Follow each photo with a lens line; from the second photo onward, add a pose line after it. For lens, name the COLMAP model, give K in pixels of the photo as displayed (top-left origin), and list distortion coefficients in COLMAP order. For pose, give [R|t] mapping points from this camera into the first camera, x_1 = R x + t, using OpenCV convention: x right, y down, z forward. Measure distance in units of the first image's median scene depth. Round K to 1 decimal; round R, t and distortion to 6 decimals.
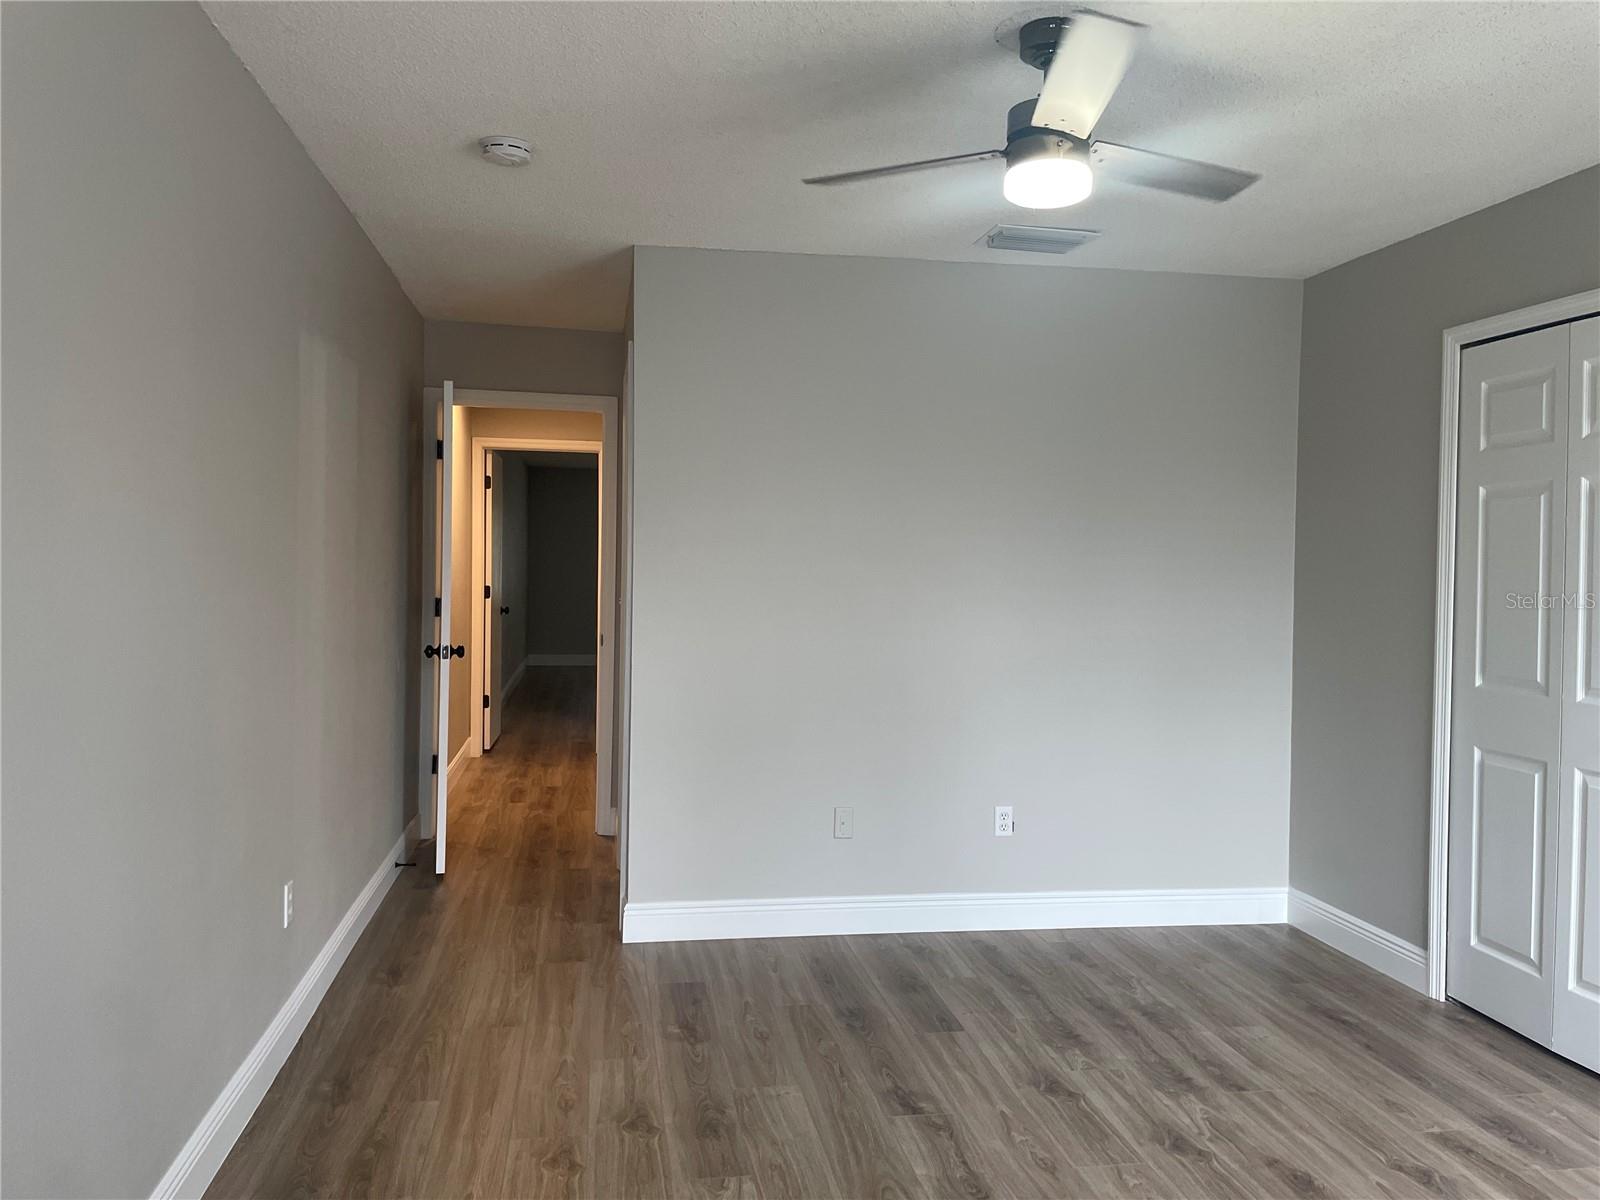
lens RADIAL K [[1208.4, 0, 800.0], [0, 1208.4, 600.0], [0, 0, 1]] dist [0.075138, -0.103114]
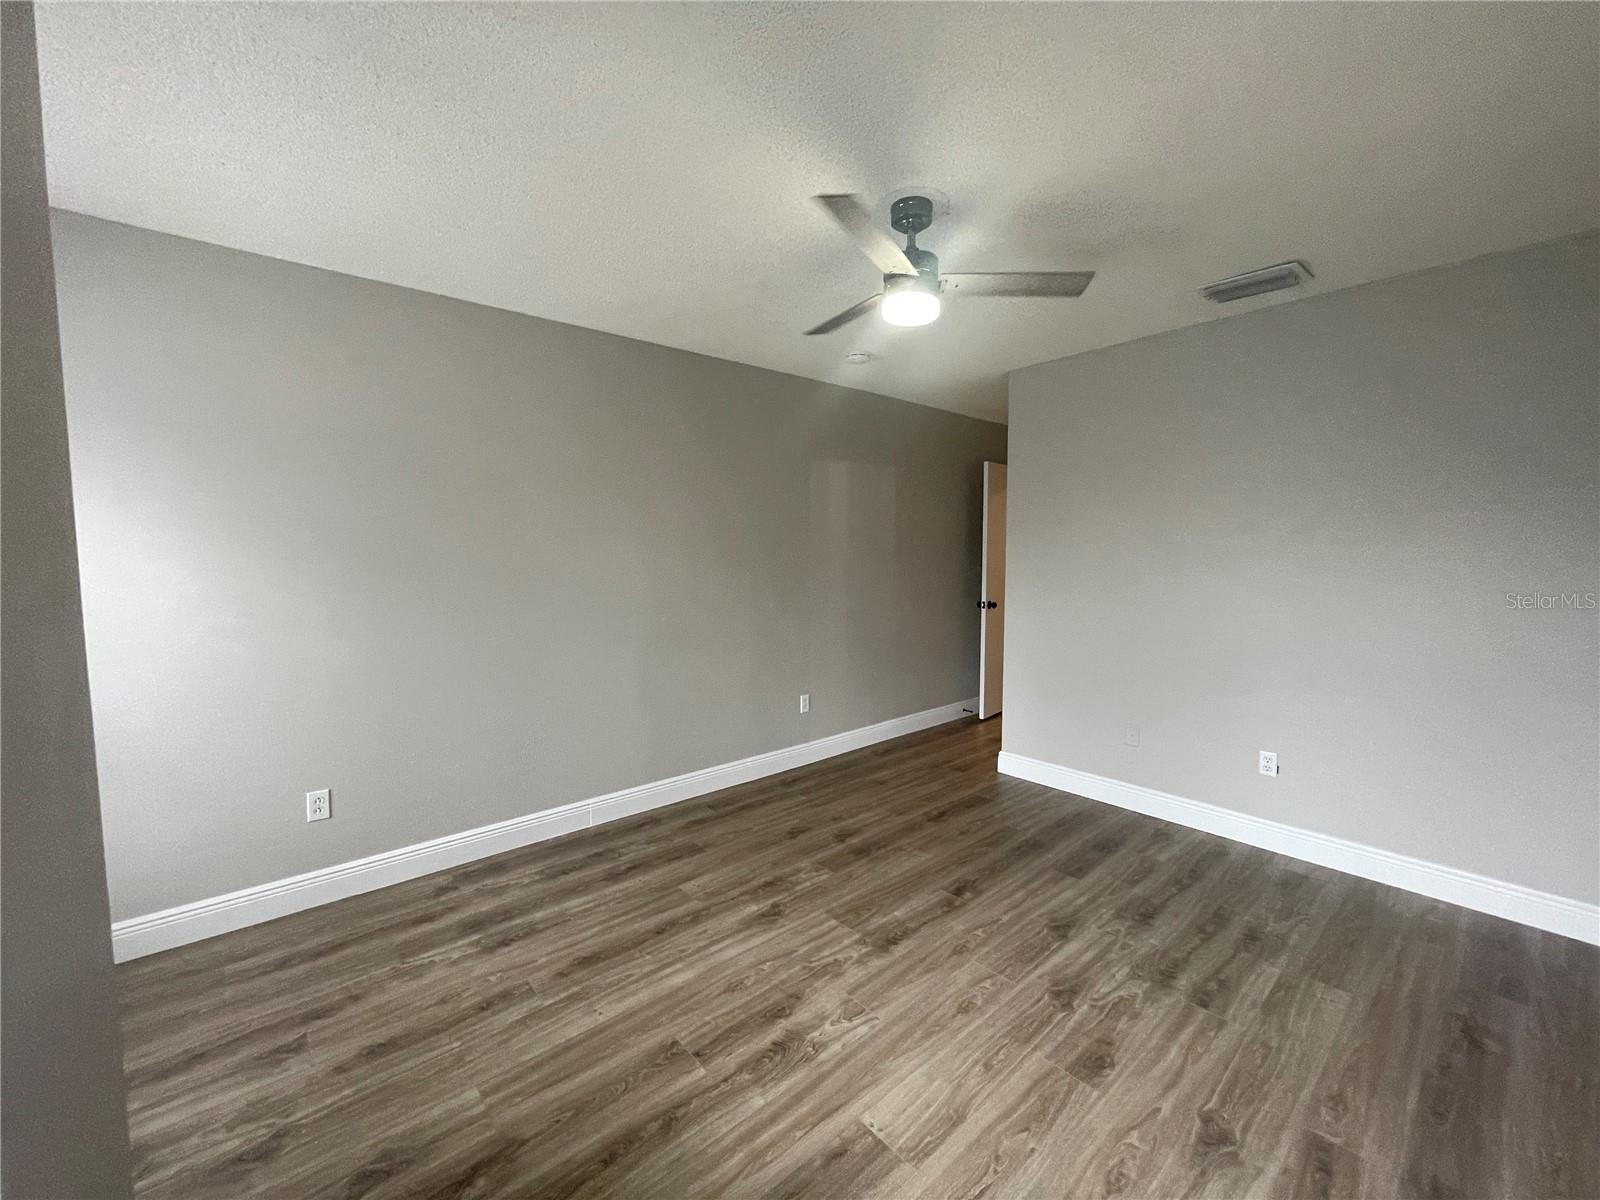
lens RADIAL K [[643.7, 0, 800.0], [0, 643.7, 600.0], [0, 0, 1]] dist [-0.001678, 0.000033]
pose [[0.526857, 0.047873, -0.848605, 0.598581], [-0.016788, 0.998804, 0.045923, -0.009067], [0.849788, -0.009948, 0.527031, 0.318343]]
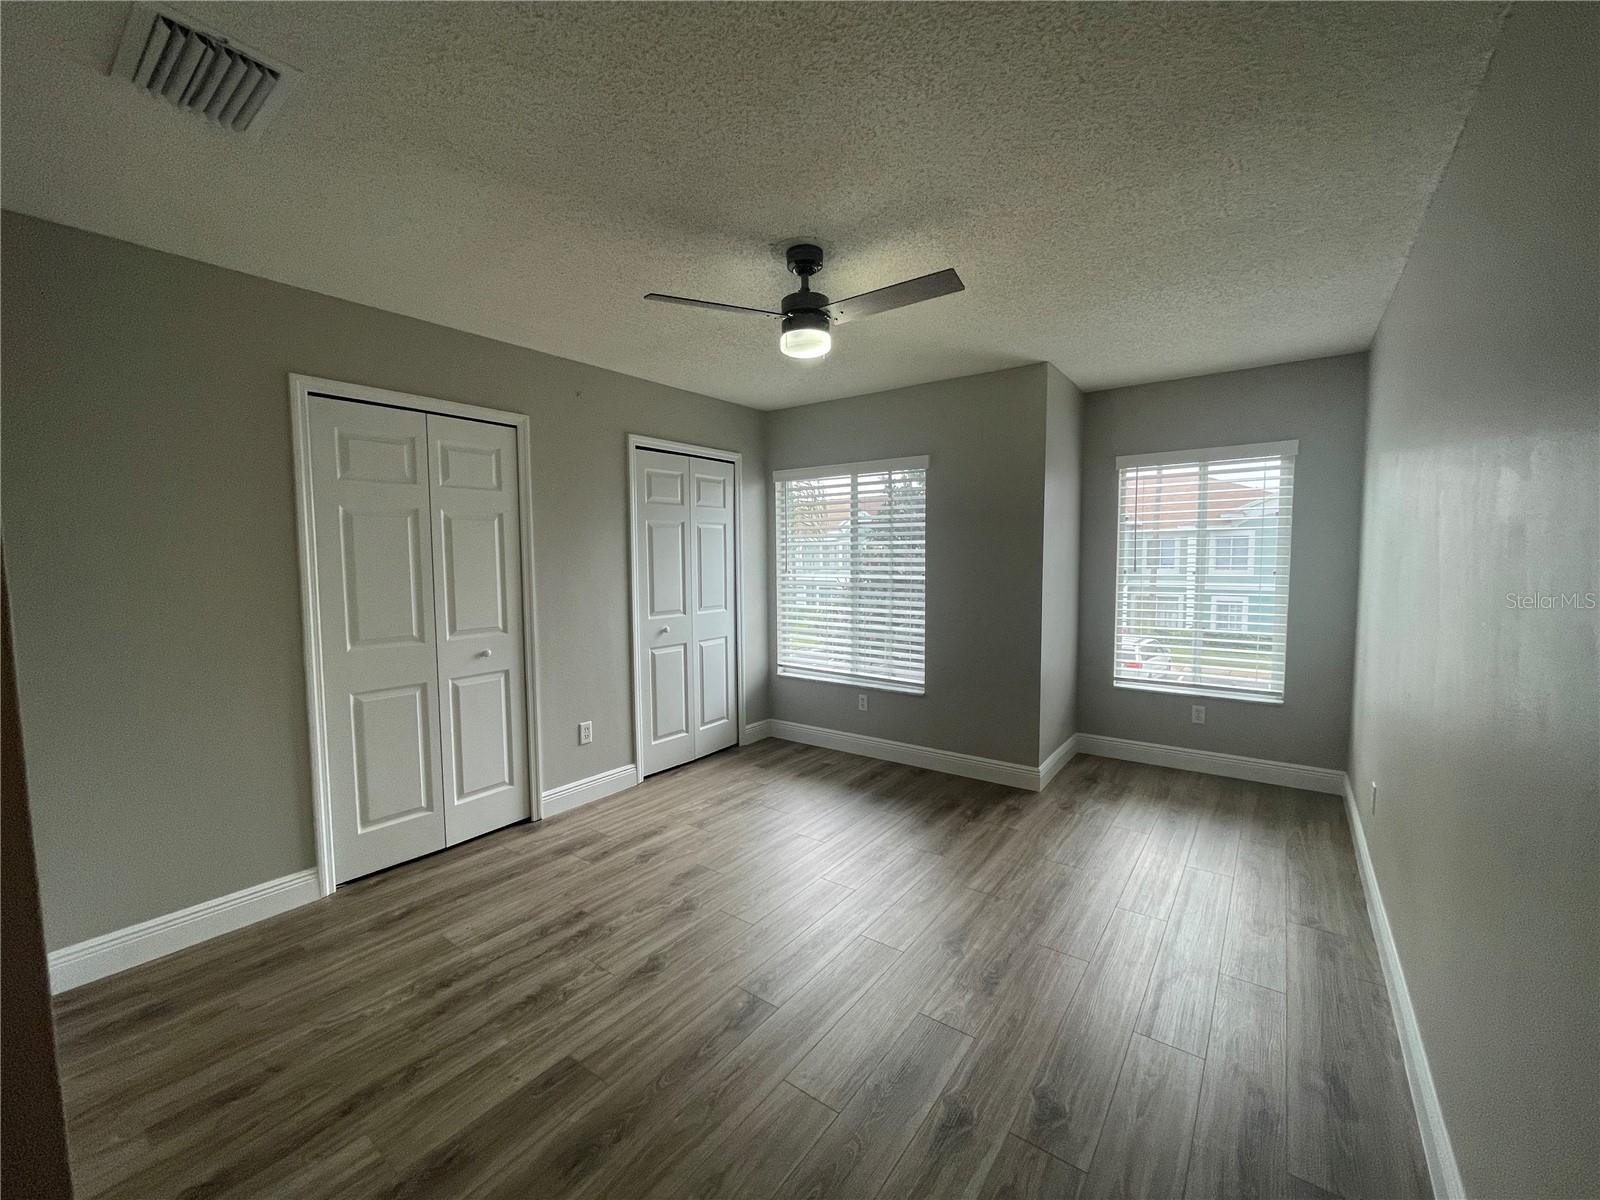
lens RADIAL K [[643.7, 0, 800.0], [0, 643.7, 600.0], [0, 0, 1]] dist [-0.001678, 0.000033]
pose [[-0.690928, -0.060769, 0.720365, -0.337443], [0.018777, 0.994616, 0.101914, -0.053863], [-0.722679, 0.083941, -0.686067, 1.192161]]
